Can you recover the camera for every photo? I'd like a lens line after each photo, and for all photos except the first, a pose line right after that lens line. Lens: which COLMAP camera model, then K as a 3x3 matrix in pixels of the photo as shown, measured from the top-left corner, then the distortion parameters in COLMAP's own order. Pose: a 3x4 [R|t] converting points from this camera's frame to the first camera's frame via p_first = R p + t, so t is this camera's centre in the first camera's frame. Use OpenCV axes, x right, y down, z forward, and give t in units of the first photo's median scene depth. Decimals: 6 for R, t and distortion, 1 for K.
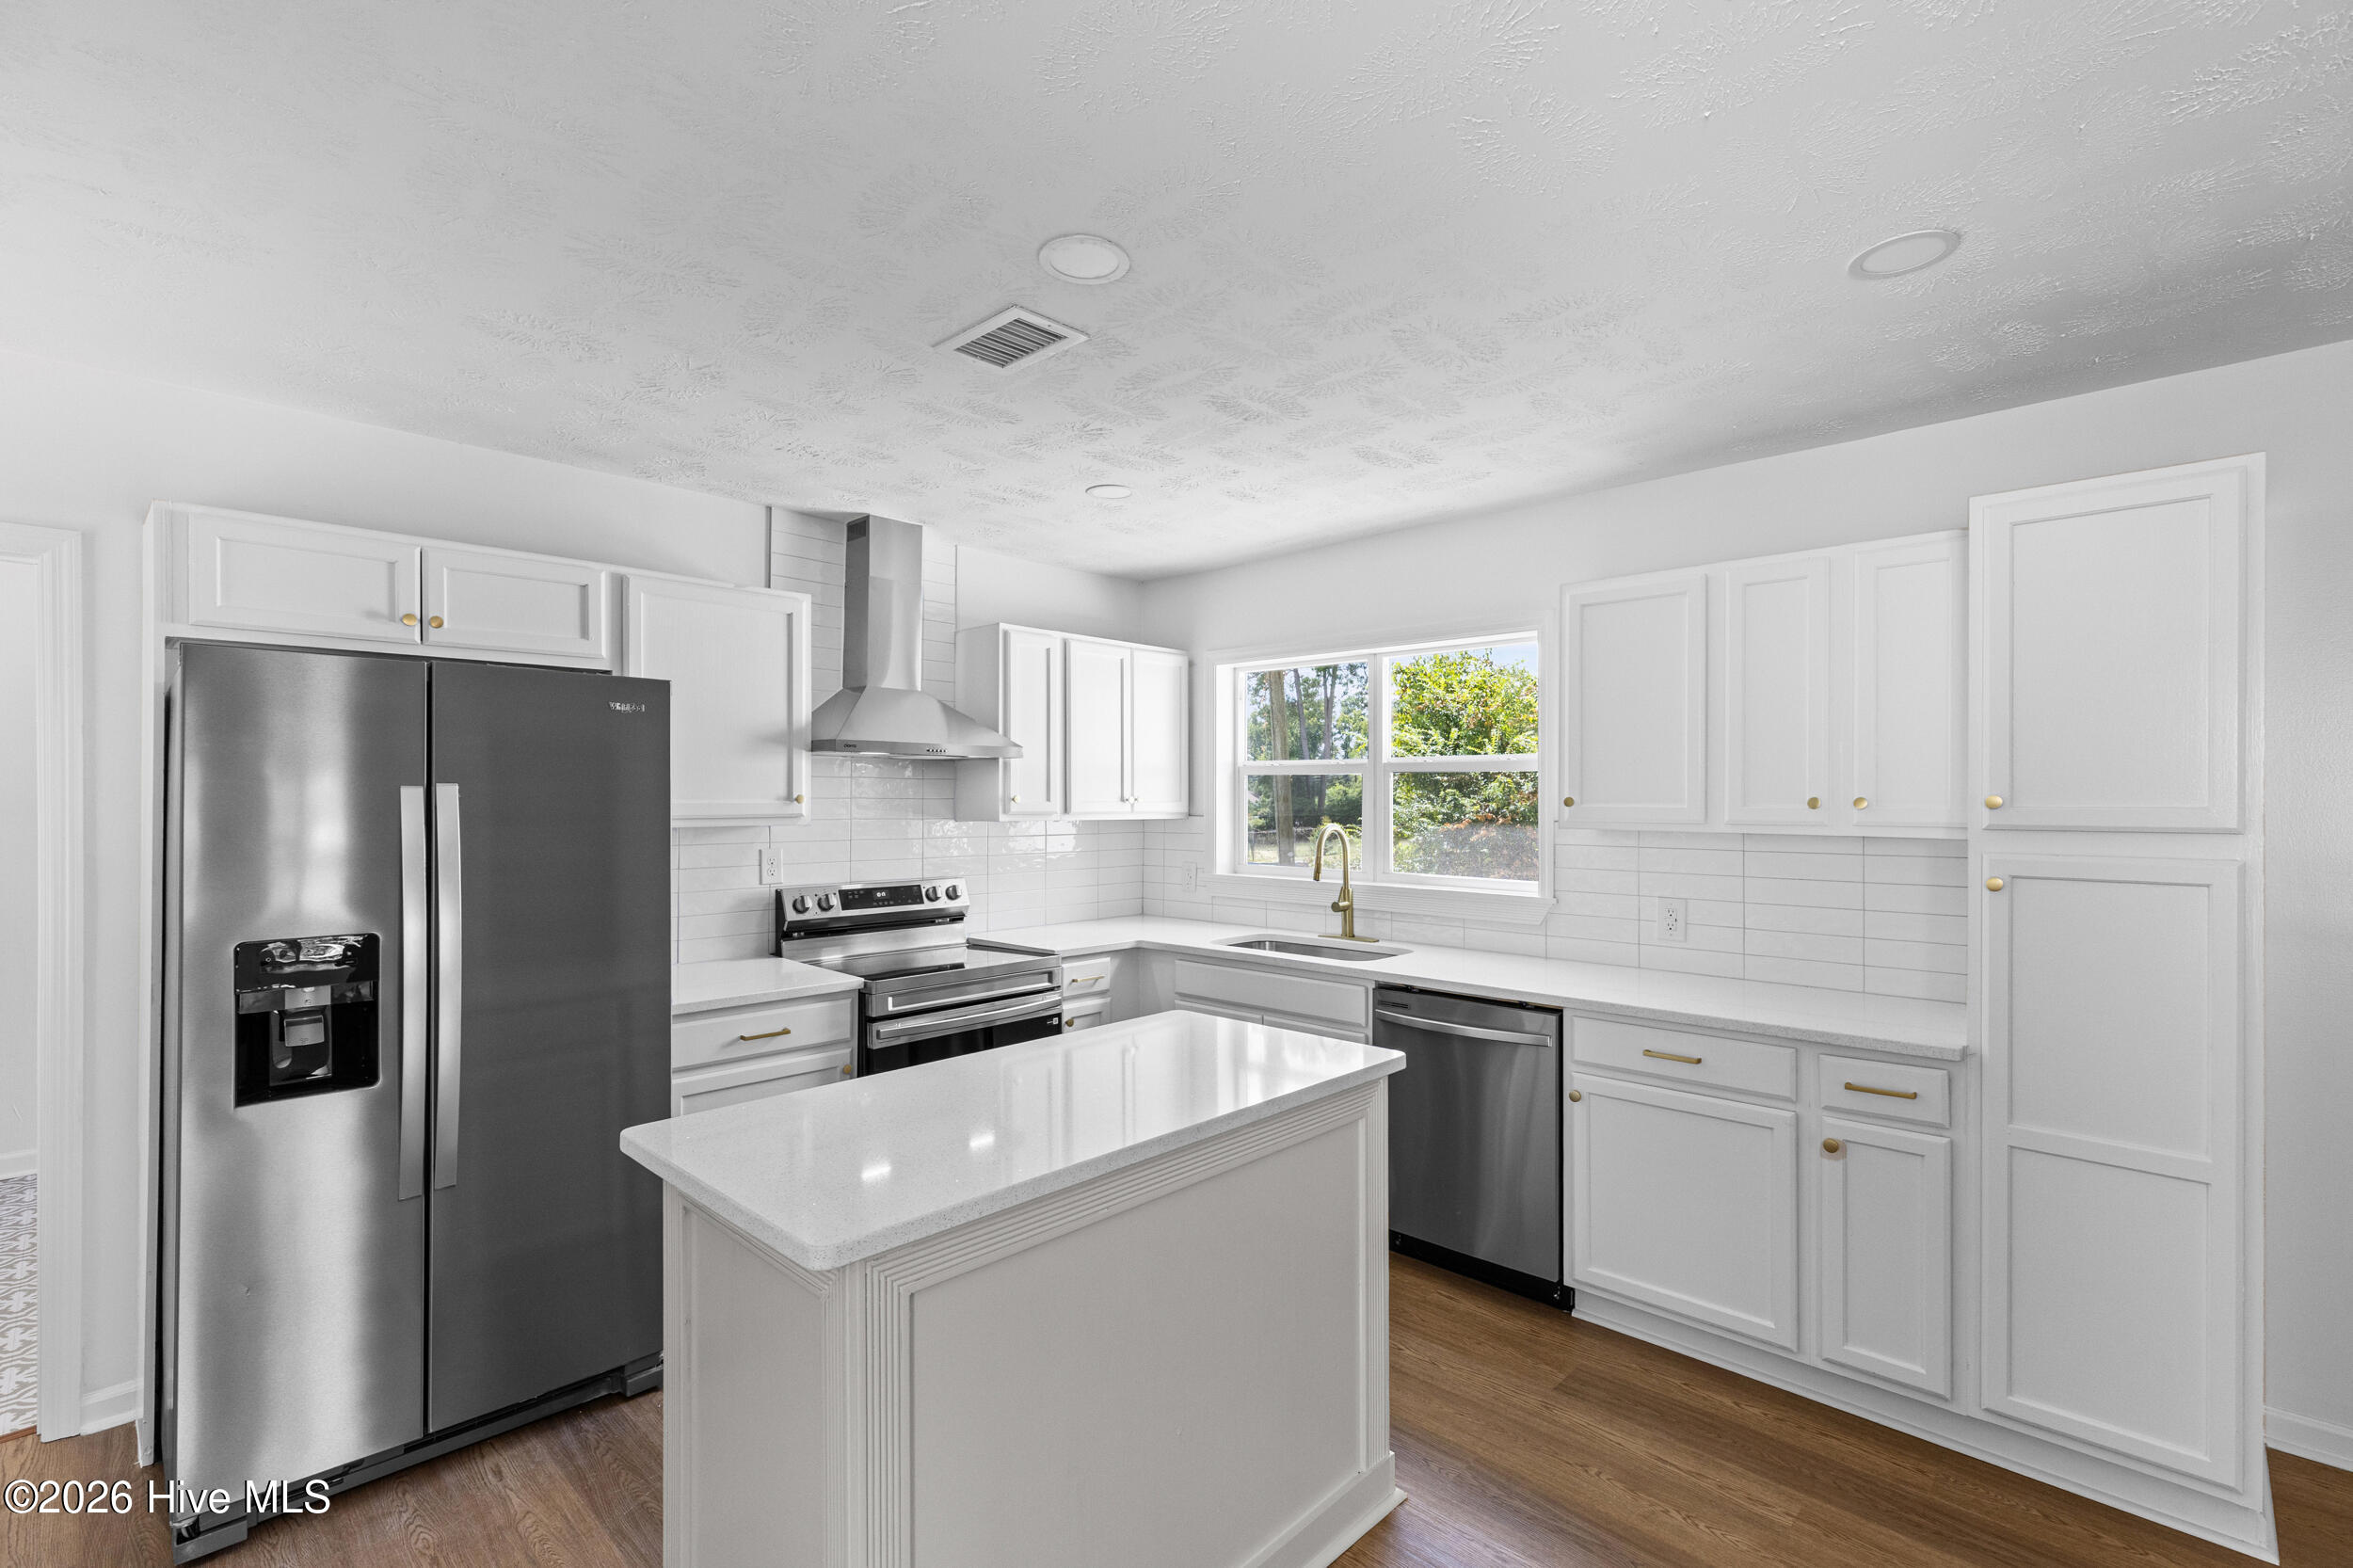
lens RADIAL K [[1055.8, 0, 1187.5], [0, 1055.8, 793.9], [0, 0, 1]] dist [0.005228, 0.000187]
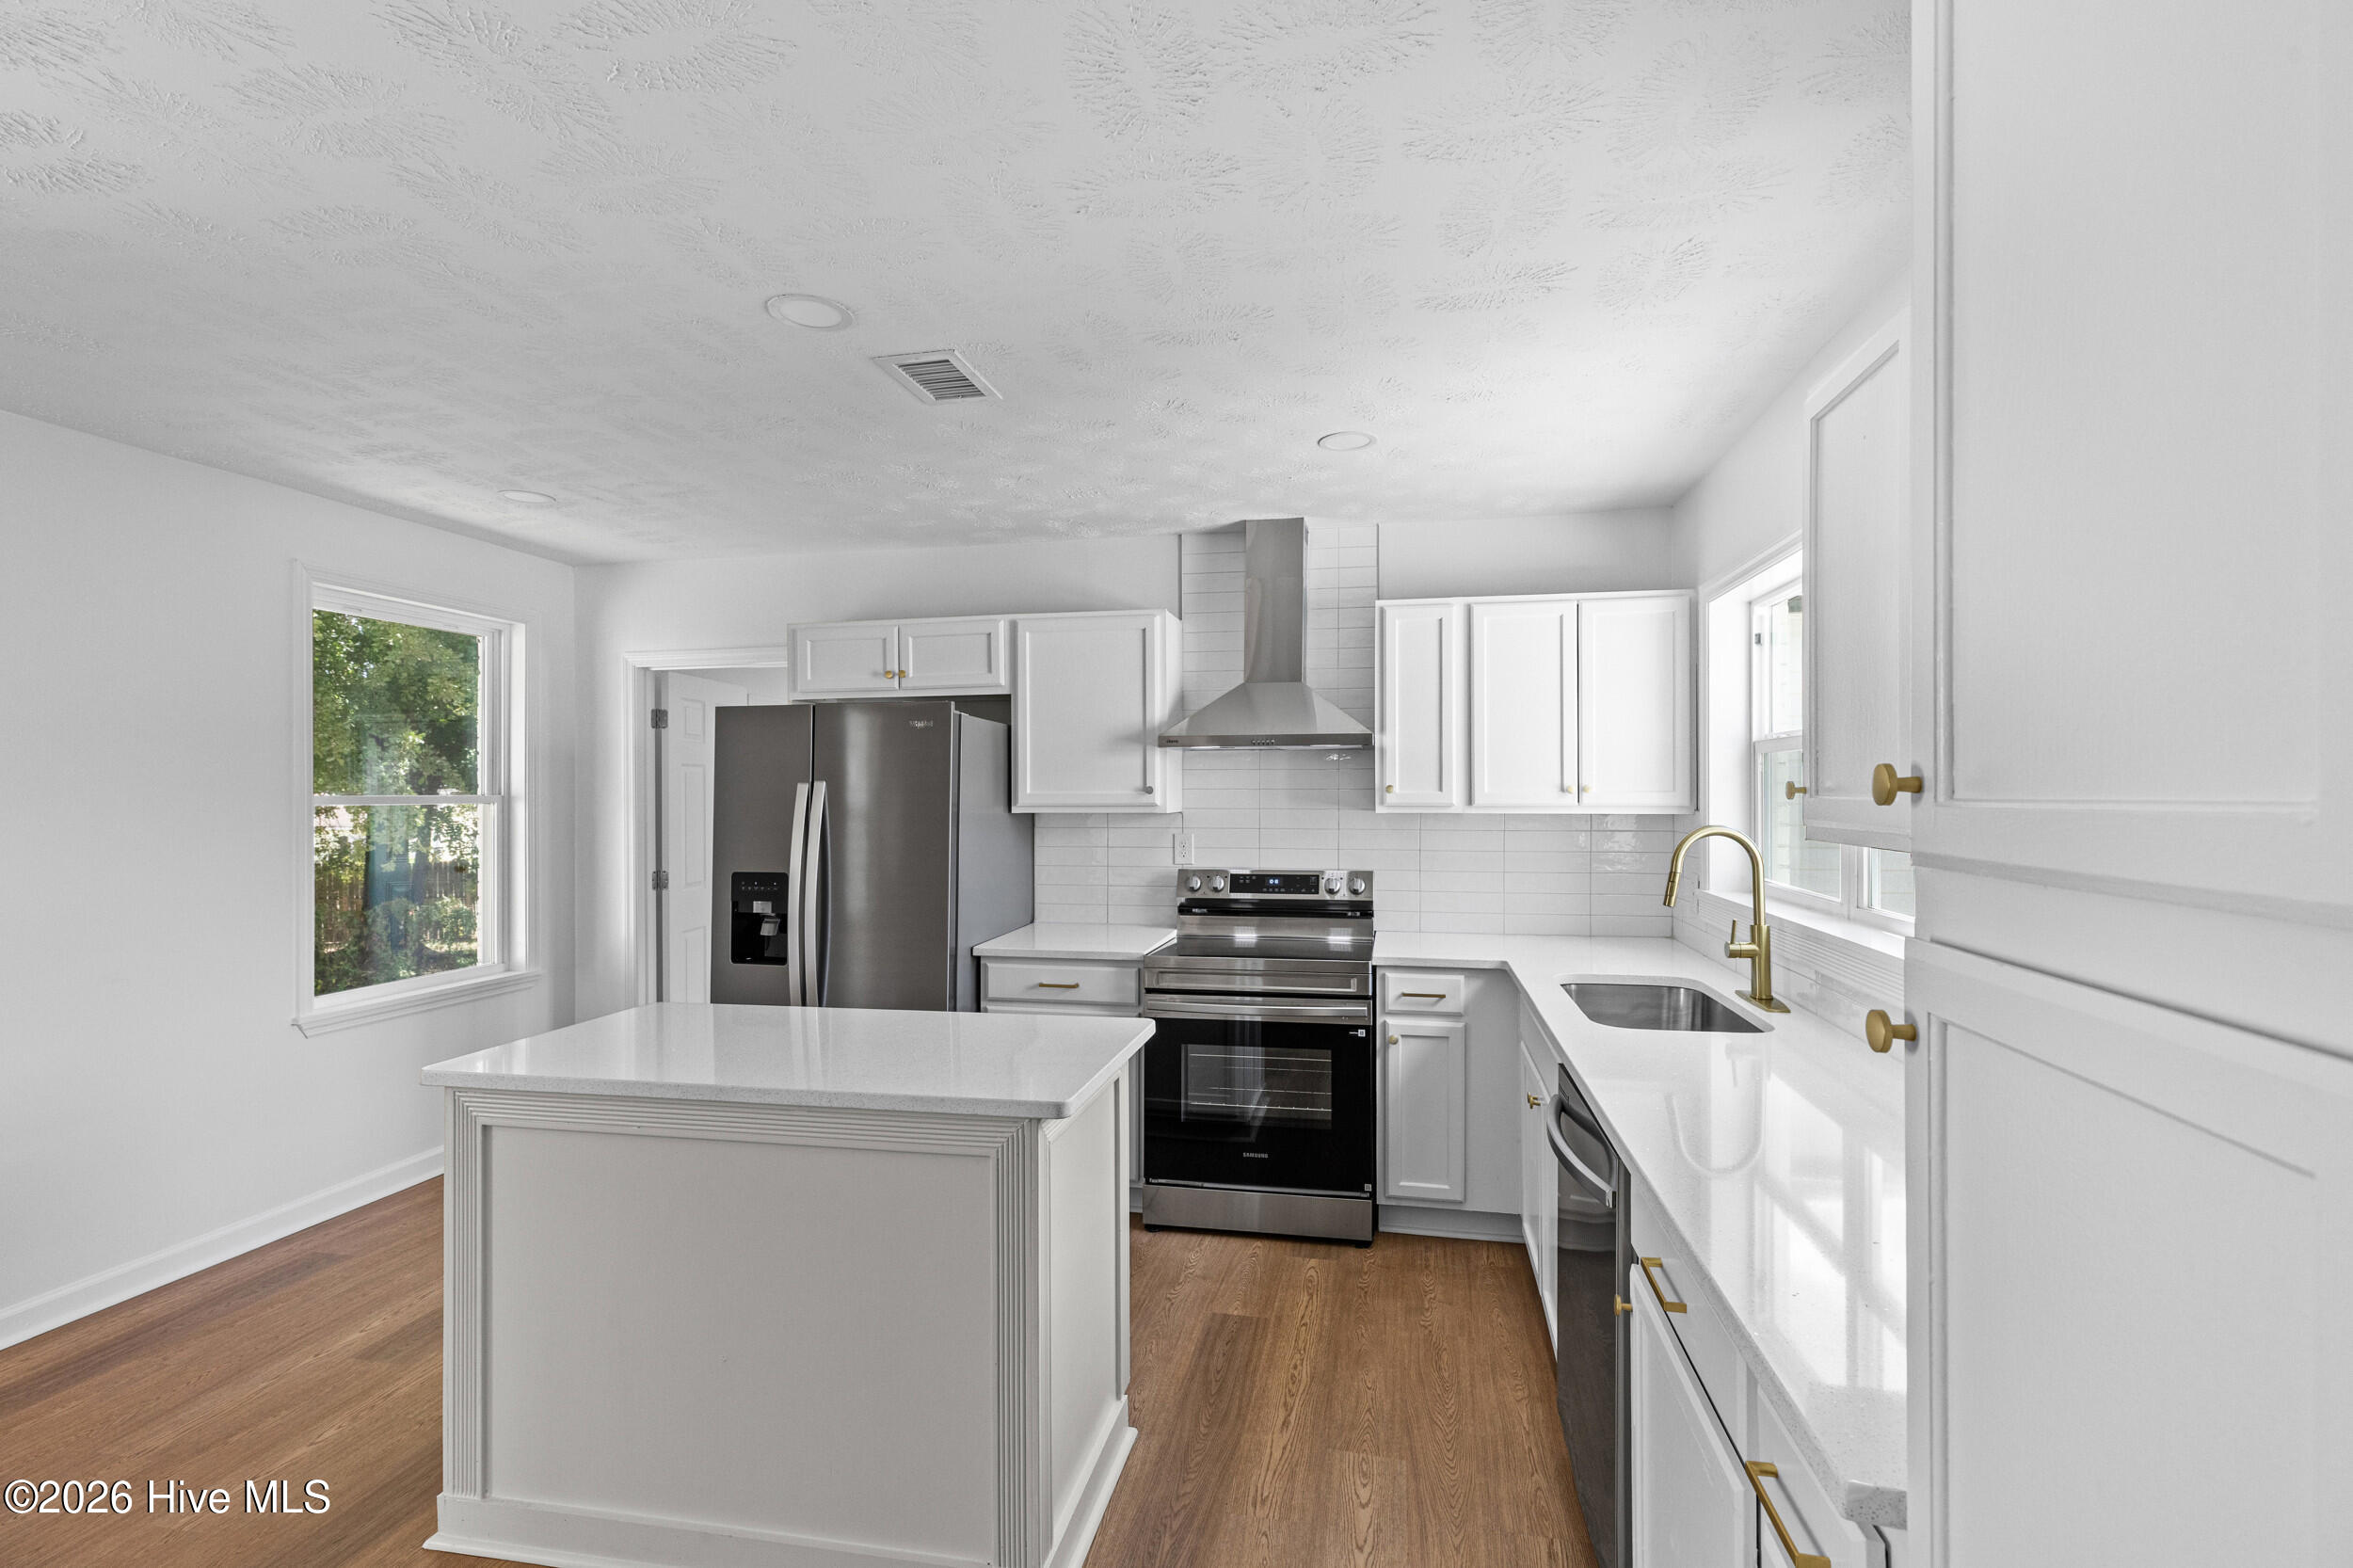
lens RADIAL K [[1055.8, 0, 1180.0], [0, 1055.8, 784.5], [0, 0, 1]] dist [0.005228, 0.000187]
pose [[0.531079, -0.008768, -0.847277, 0.554190], [0.007601, 0.999956, -0.005583, 0.005033], [0.847288, -0.003475, 0.531122, 0.381370]]
